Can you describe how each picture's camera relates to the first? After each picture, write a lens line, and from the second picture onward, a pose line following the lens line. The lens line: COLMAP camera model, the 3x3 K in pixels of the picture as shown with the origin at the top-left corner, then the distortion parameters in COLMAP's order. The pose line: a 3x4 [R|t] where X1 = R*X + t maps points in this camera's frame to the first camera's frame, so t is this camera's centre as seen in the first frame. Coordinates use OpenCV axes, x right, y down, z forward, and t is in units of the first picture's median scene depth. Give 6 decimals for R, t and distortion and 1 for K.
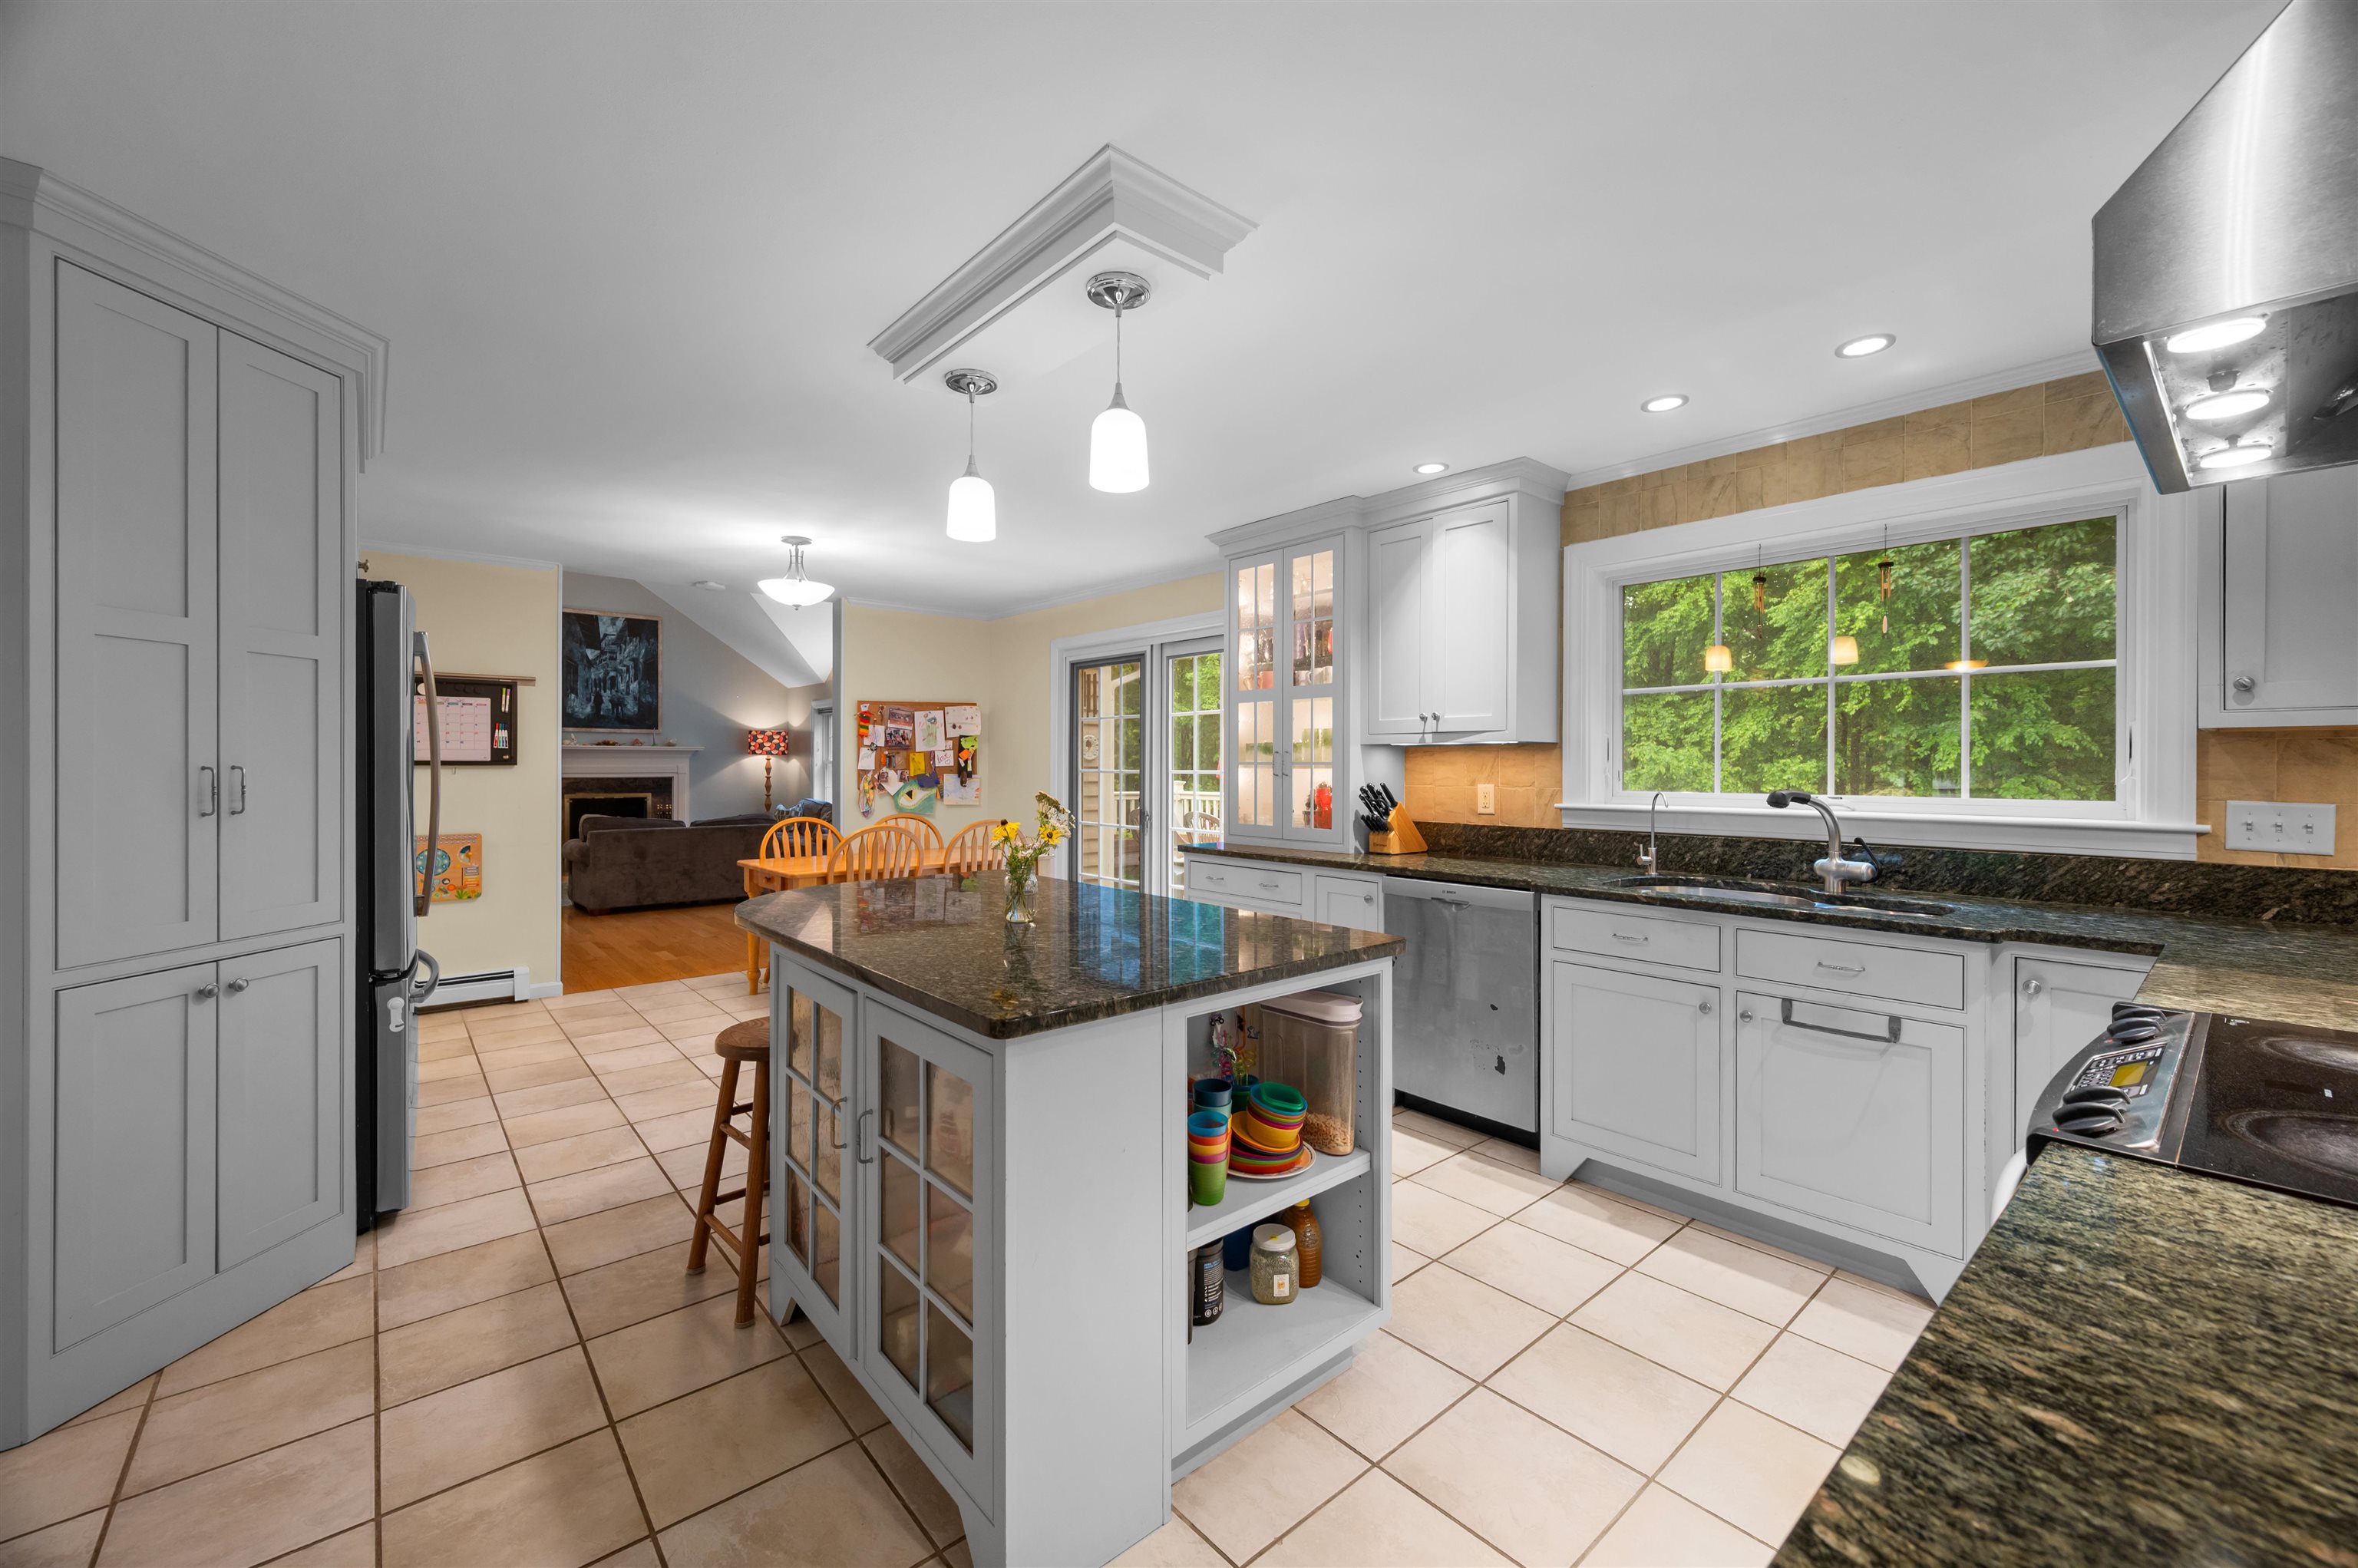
lens RADIAL K [[948.7, 0, 1179.2], [0, 948.7, 769.2], [0, 0, 1]] dist [-0.000122, -0.000202]
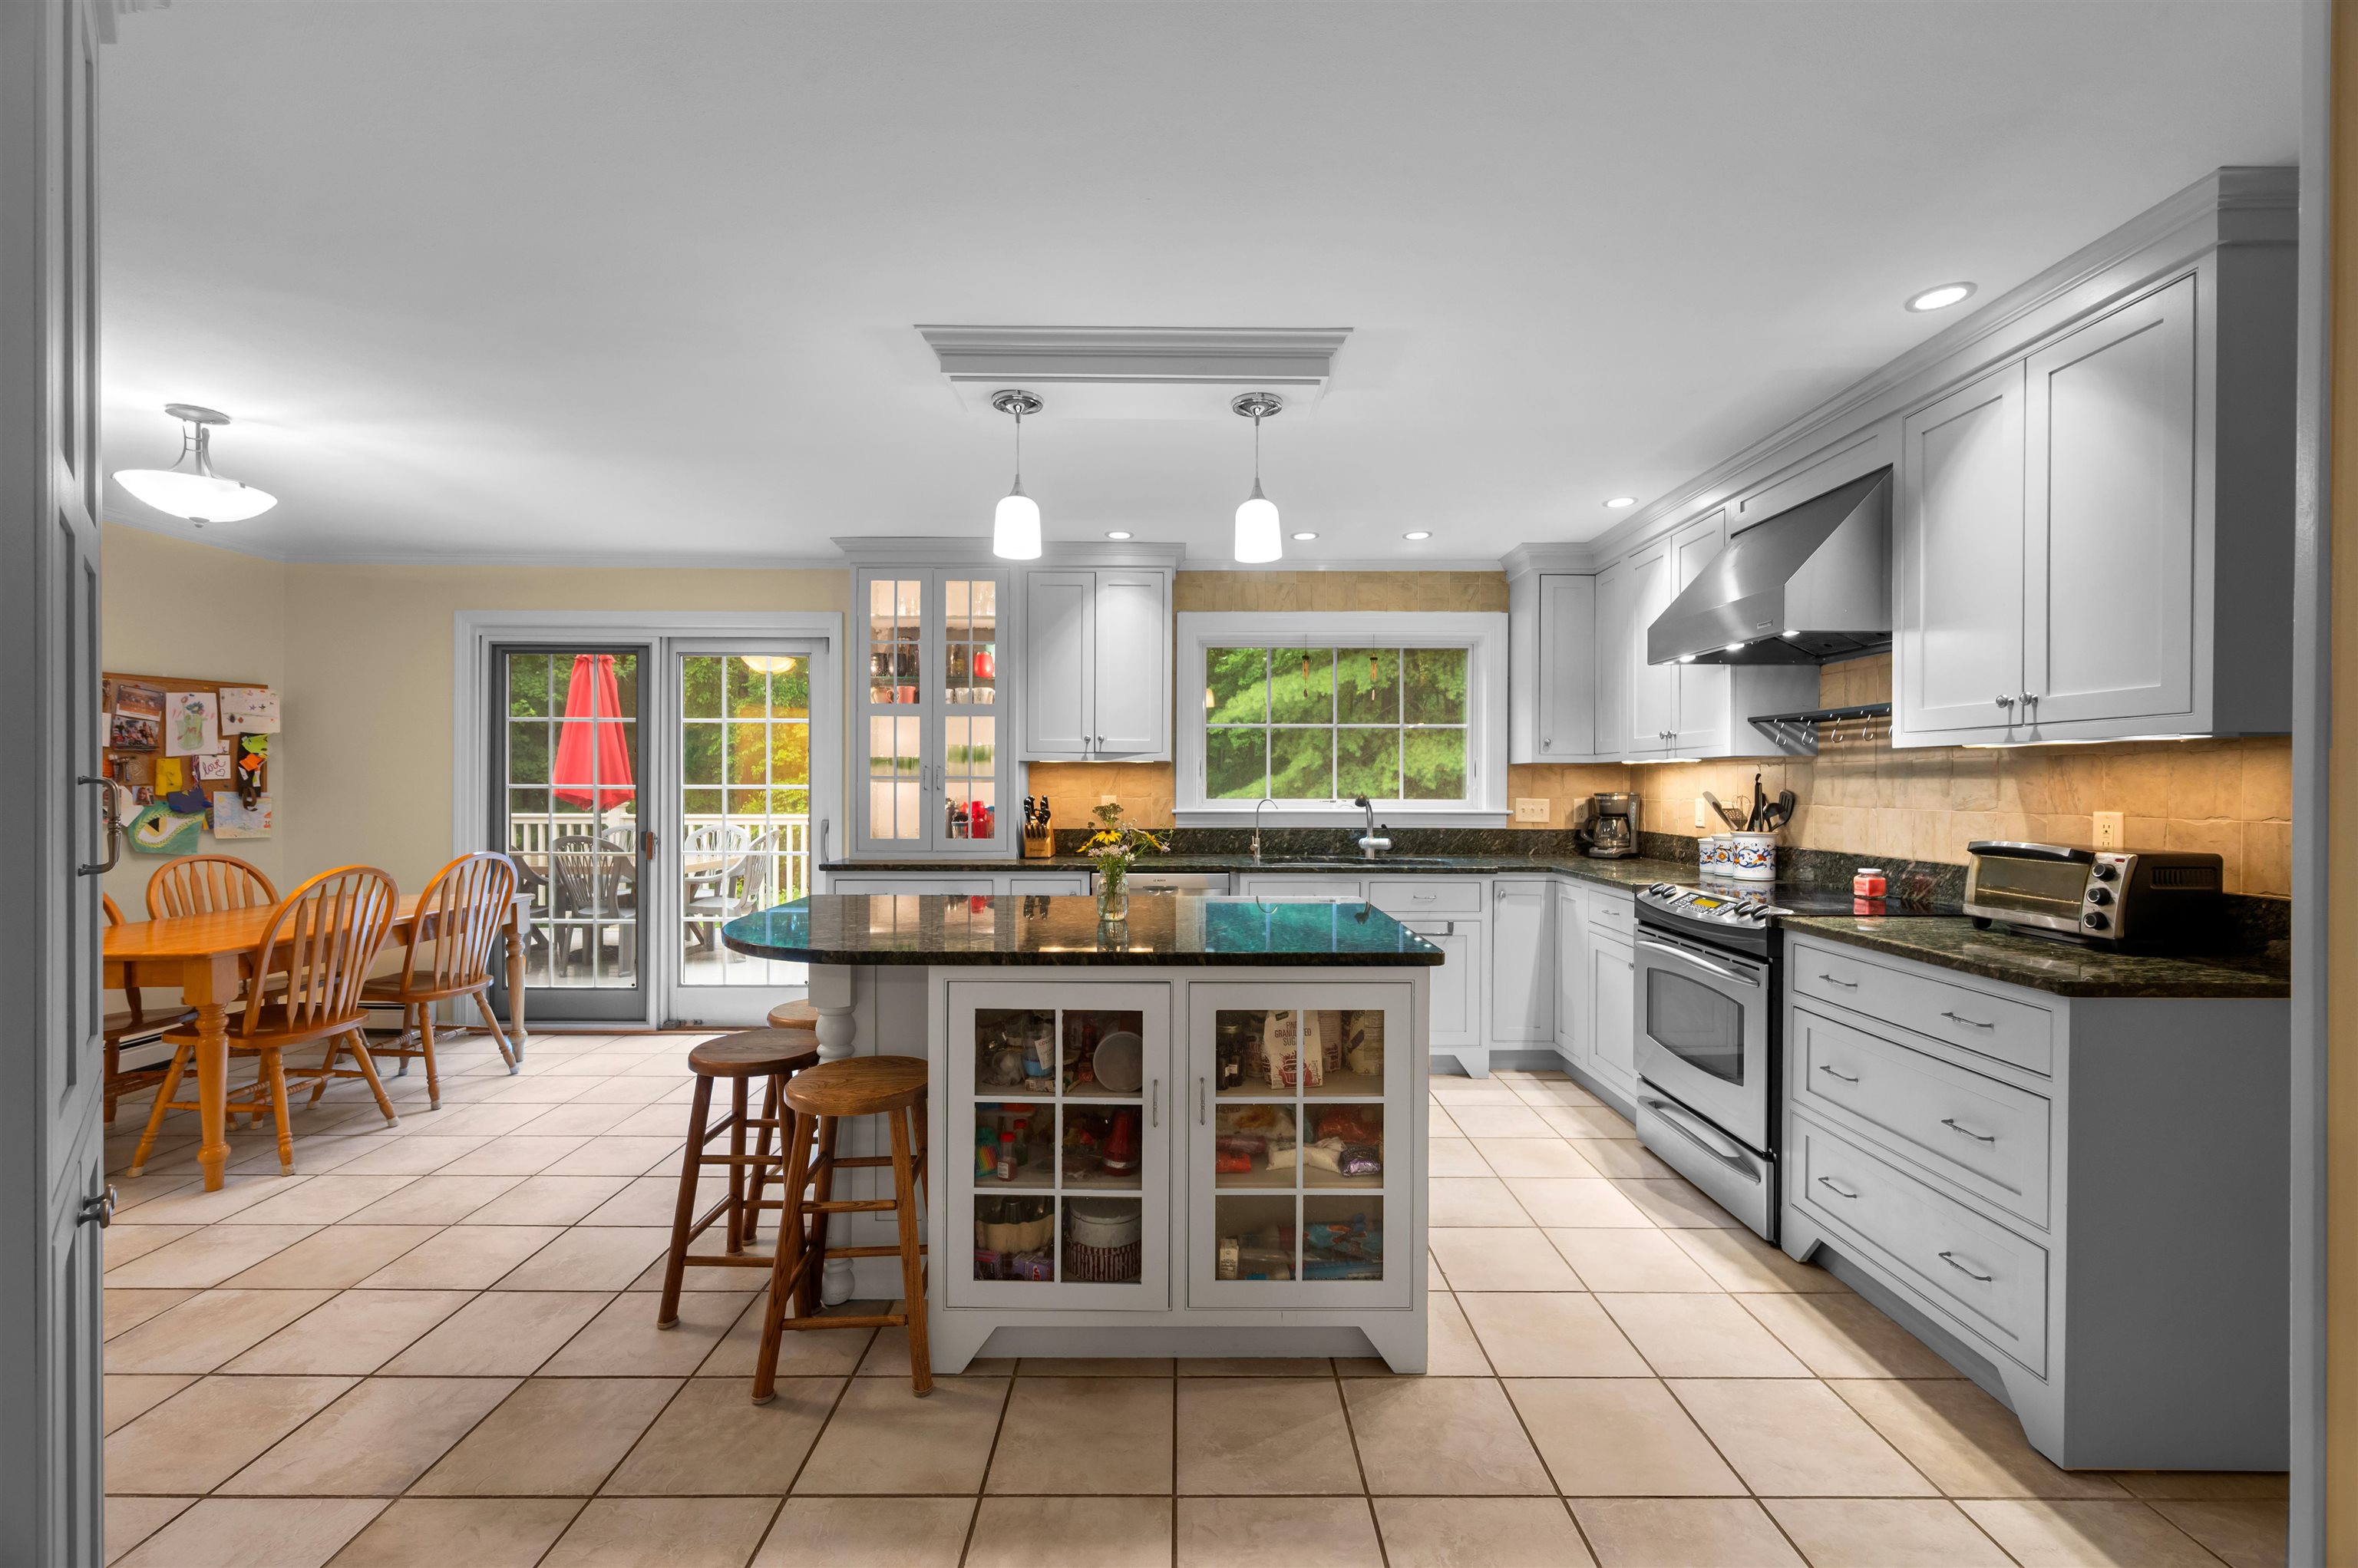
lens RADIAL K [[982.4, 0, 1182.2], [0, 982.4, 786.0], [0, 0, 1]] dist [-0.001190, 0.000424]
pose [[0.644019, -0.002082, 0.765006, -0.400466], [0.001319, 0.999998, 0.001612, 0.001109], [-0.765008, -0.000029, 0.644021, 0.079938]]
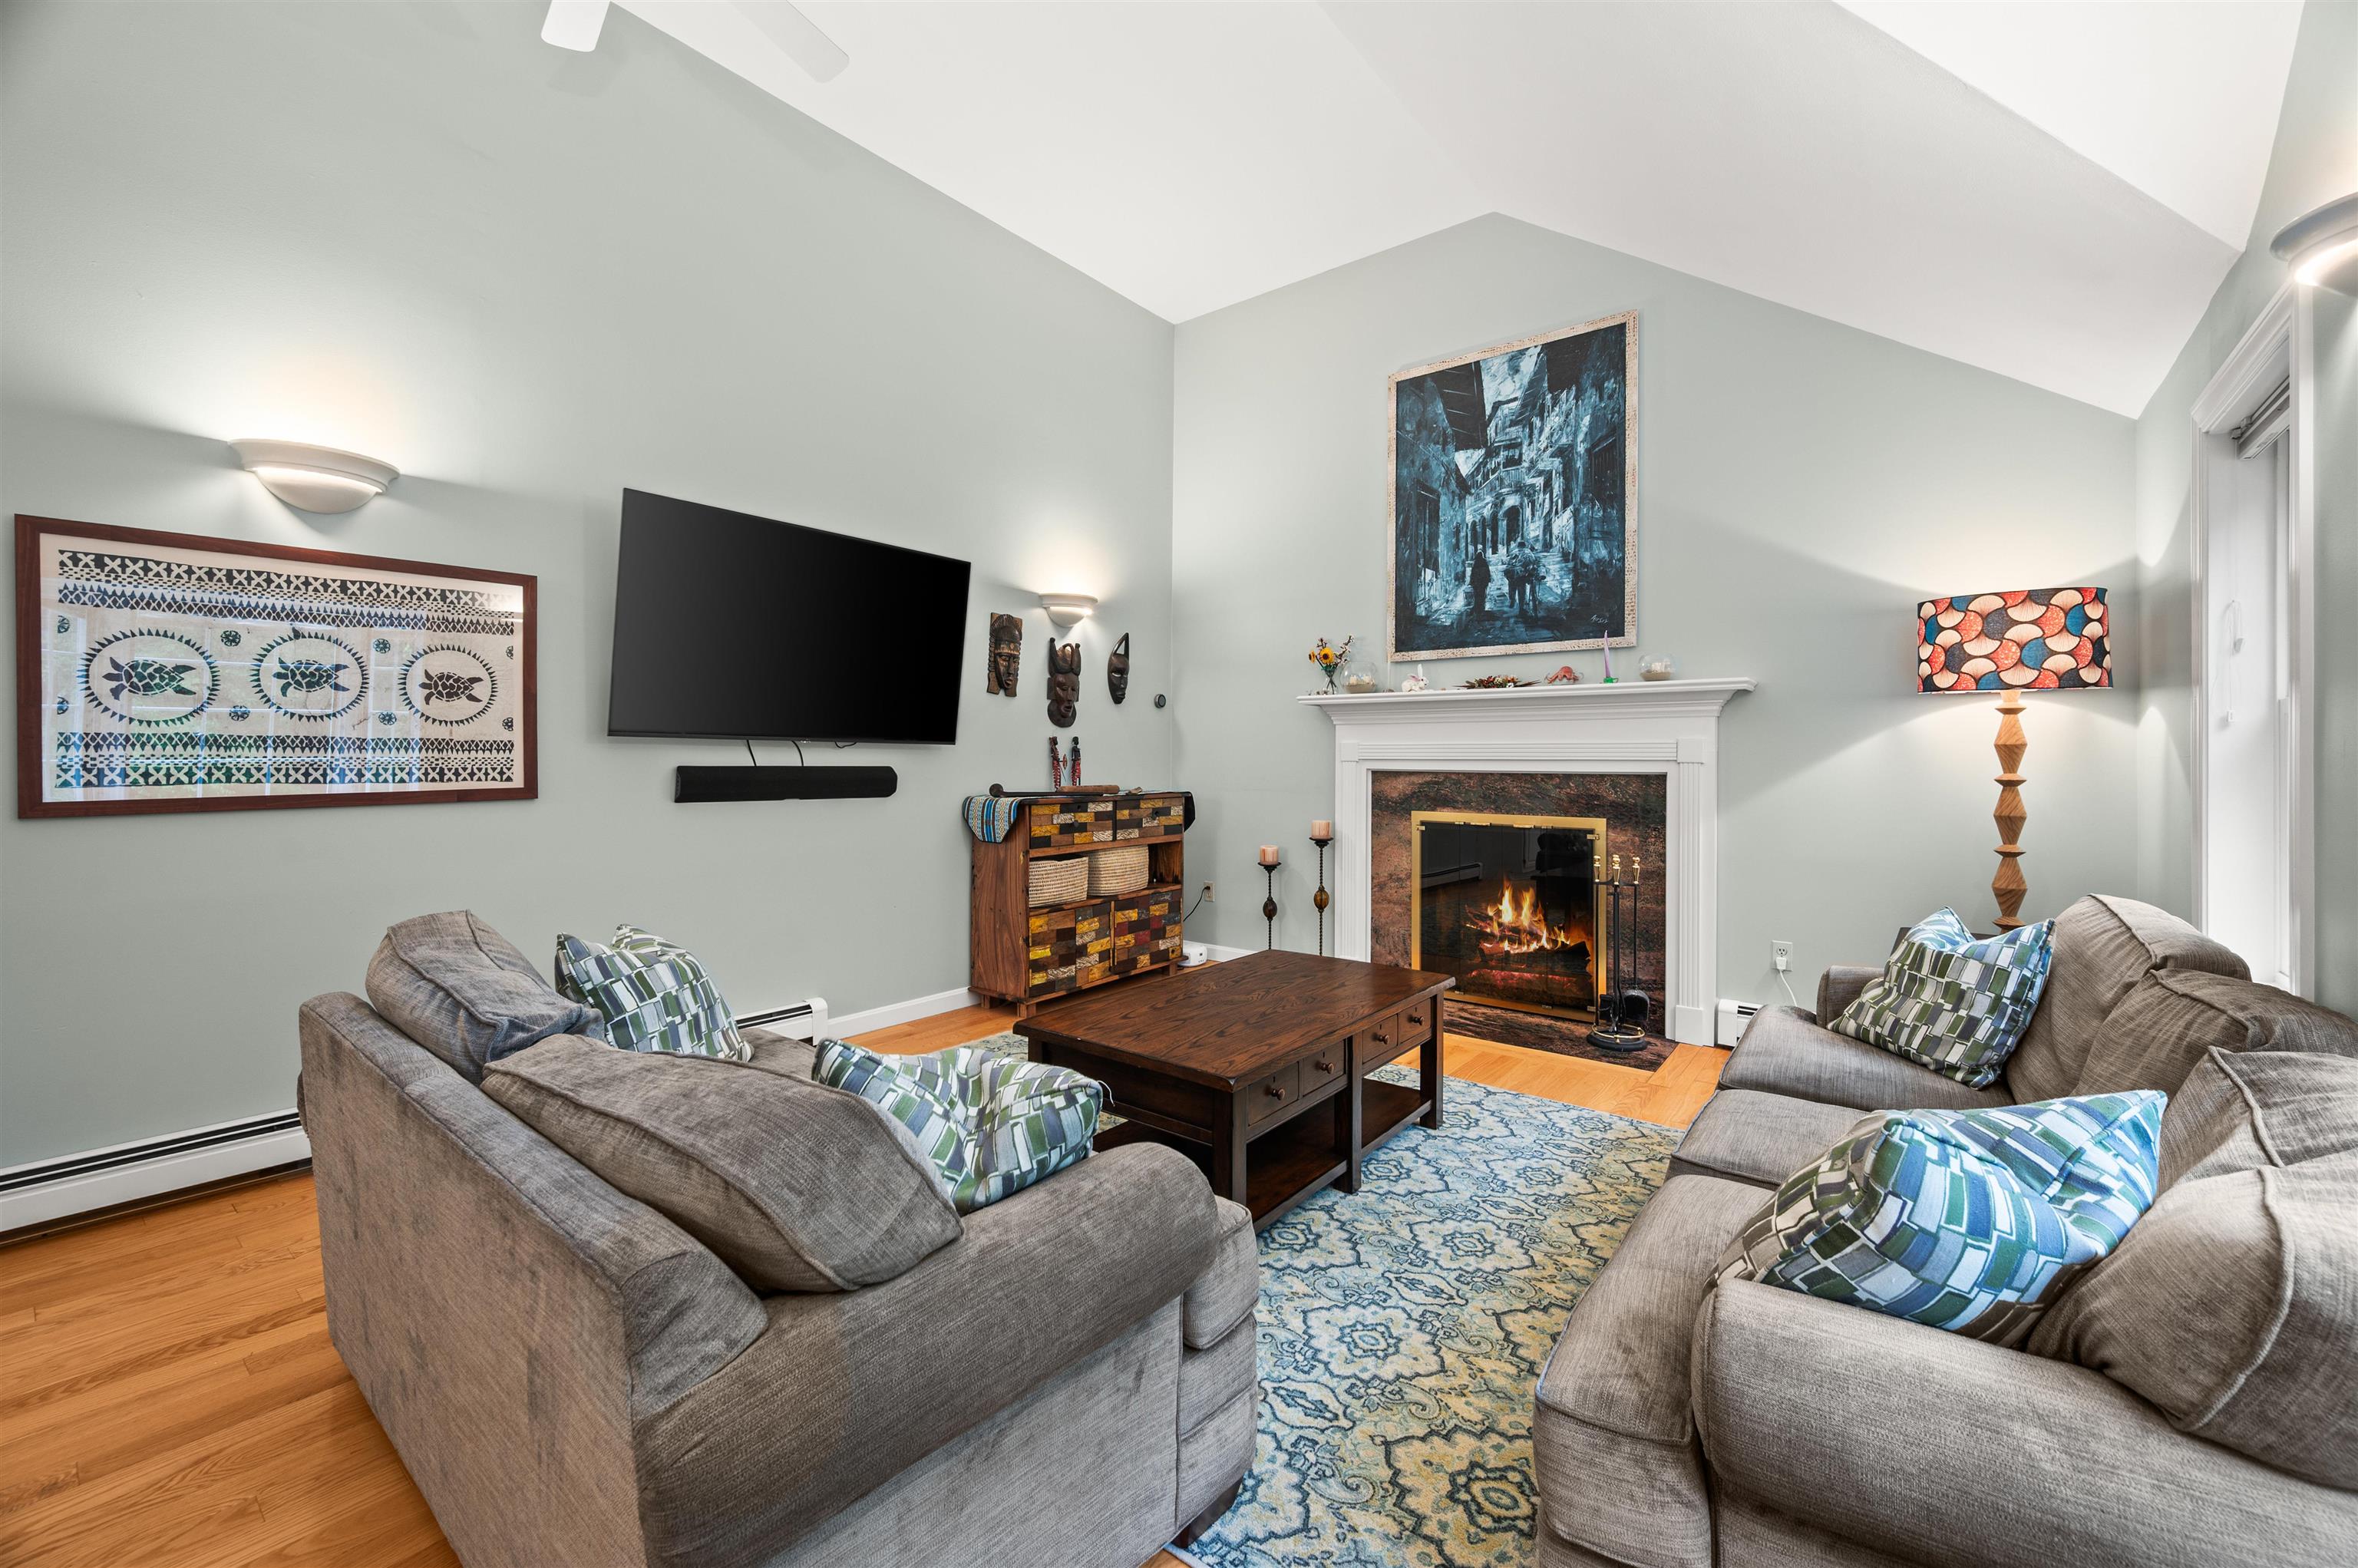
lens RADIAL K [[948.7, 0, 1187.9], [0, 948.7, 757.1], [0, 0, 1]] dist [-0.000122, -0.000202]
pose [[0.202831, -0.002059, -0.979212, -0.508875], [-0.011273, 0.999927, -0.004438, 0.011780], [0.979149, 0.011939, 0.202792, 1.624049]]
